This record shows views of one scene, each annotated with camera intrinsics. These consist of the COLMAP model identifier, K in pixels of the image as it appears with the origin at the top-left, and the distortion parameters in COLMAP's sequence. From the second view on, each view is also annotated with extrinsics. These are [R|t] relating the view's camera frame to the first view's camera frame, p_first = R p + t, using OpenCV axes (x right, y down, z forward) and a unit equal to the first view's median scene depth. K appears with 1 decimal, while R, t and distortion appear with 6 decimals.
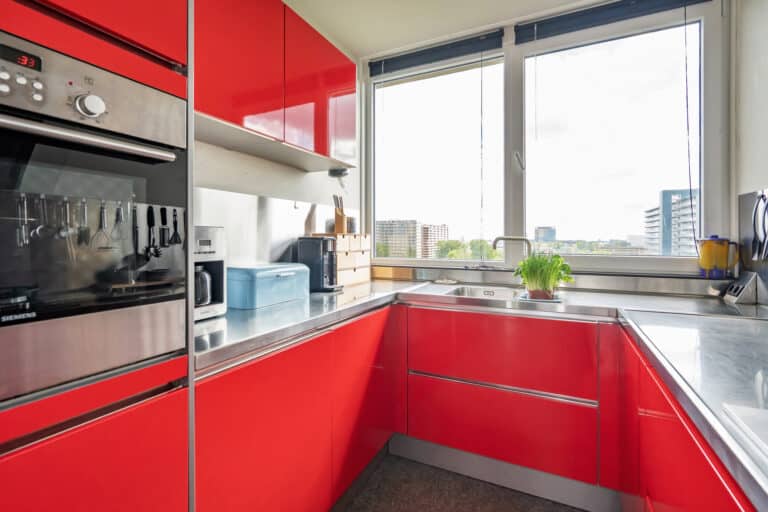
lens RADIAL K [[352.0, 0, 382.3], [0, 352.0, 240.3], [0, 0, 1]] dist [-0.000694, -0.000285]
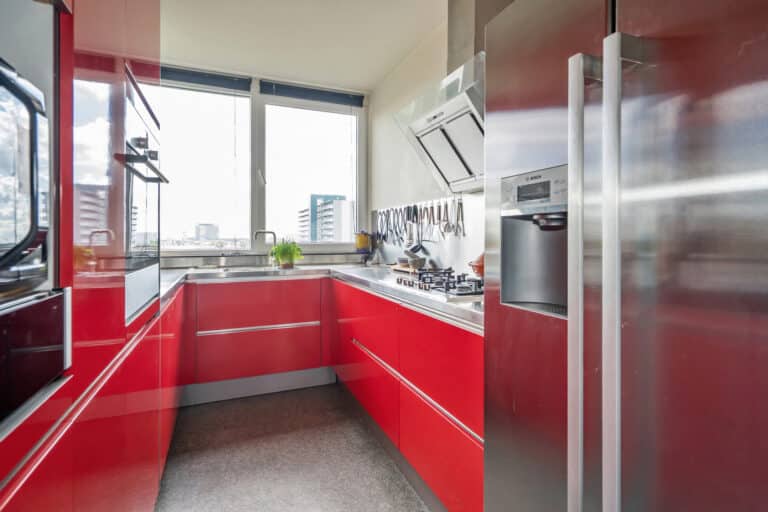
lens RADIAL K [[386.7, 0, 384.0], [0, 386.7, 256.0], [0, 0, 1]] dist [0.016556, 0.000765]
pose [[0.651302, -0.038281, 0.757852, -0.484994], [0.003340, 0.998862, 0.047585, 0.018222], [-0.758811, -0.028461, 0.650688, -0.388712]]
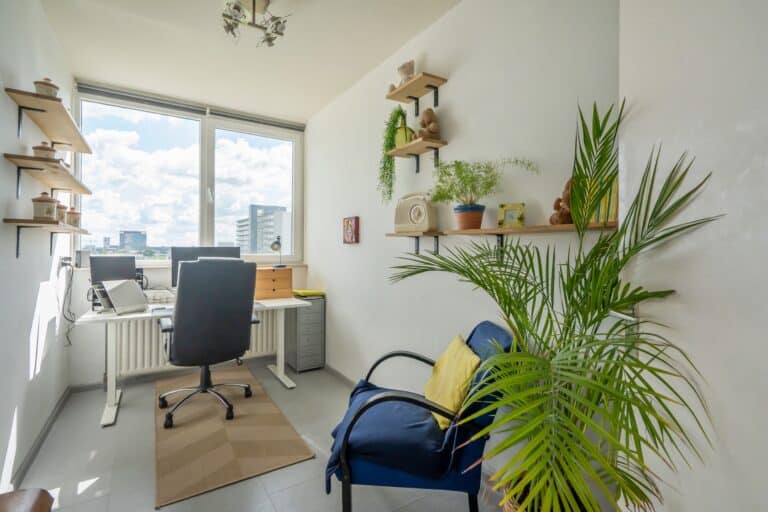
lens RADIAL K [[368.3, 0, 396.3], [0, 368.3, 253.0], [0, 0, 1]] dist [0.001469, 0.000184]
pose [[0.494906, -0.001576, 0.868945, -0.676650], [-0.012633, 0.999880, 0.009009, 0.048076], [-0.868855, -0.015436, 0.494827, -0.611768]]
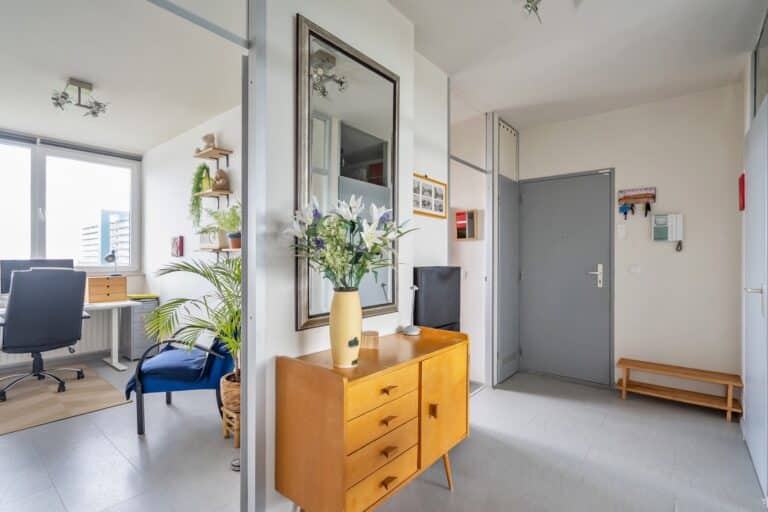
lens RADIAL K [[361.7, 0, 403.1], [0, 361.7, 260.9], [0, 0, 1]] dist [0.000557, -0.000059]
pose [[0.198609, 0.000858, 0.980079, -1.093837], [-0.004752, 0.999989, 0.000088, 0.043986], [-0.980067, -0.004675, 0.198610, -1.238127]]
